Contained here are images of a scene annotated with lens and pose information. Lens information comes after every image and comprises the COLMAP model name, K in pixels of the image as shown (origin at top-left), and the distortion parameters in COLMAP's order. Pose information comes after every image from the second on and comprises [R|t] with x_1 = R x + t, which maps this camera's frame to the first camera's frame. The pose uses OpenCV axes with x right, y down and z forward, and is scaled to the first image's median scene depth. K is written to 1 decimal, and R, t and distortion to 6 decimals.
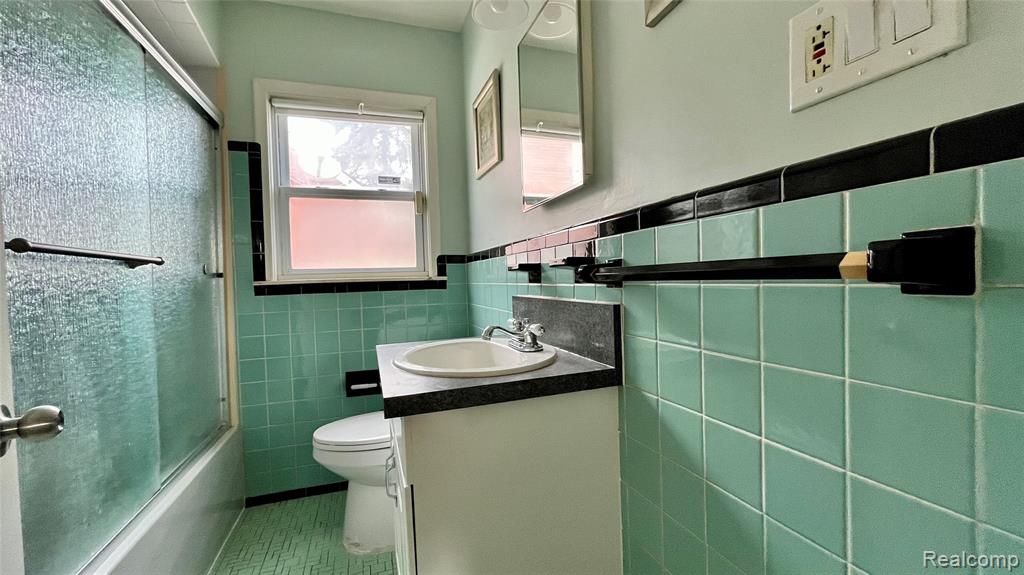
lens RADIAL K [[416.2, 0, 512.0], [0, 416.2, 287.5], [0, 0, 1]] dist [-0.001916, 0.000050]
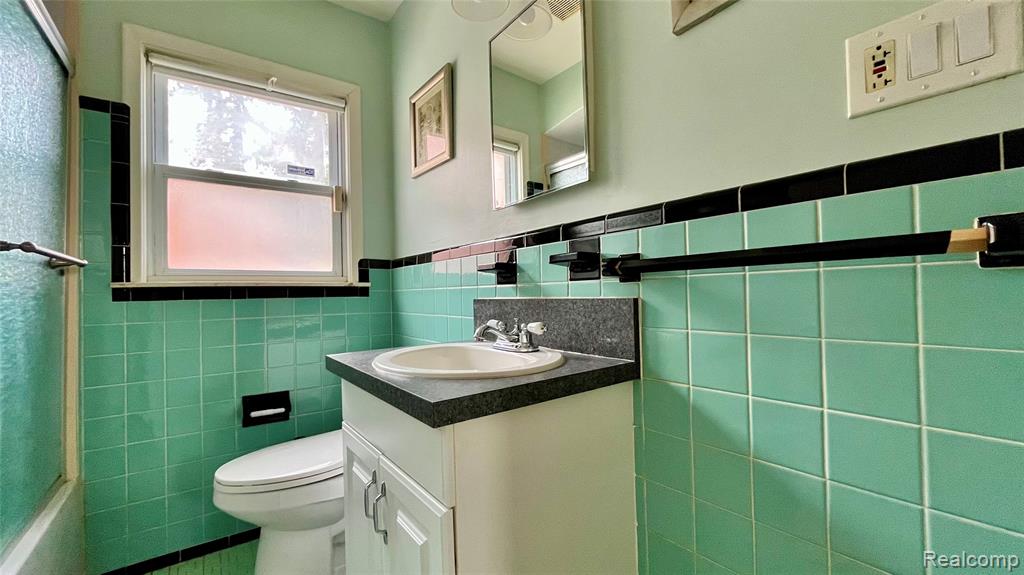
lens RADIAL K [[416.2, 0, 512.0], [0, 416.2, 287.5], [0, 0, 1]] dist [-0.001916, 0.000050]
pose [[0.952796, 0.015703, 0.303205, -0.182680], [-0.001906, 0.998951, -0.045748, 0.033239], [-0.303605, 0.043011, 0.951827, 0.068236]]
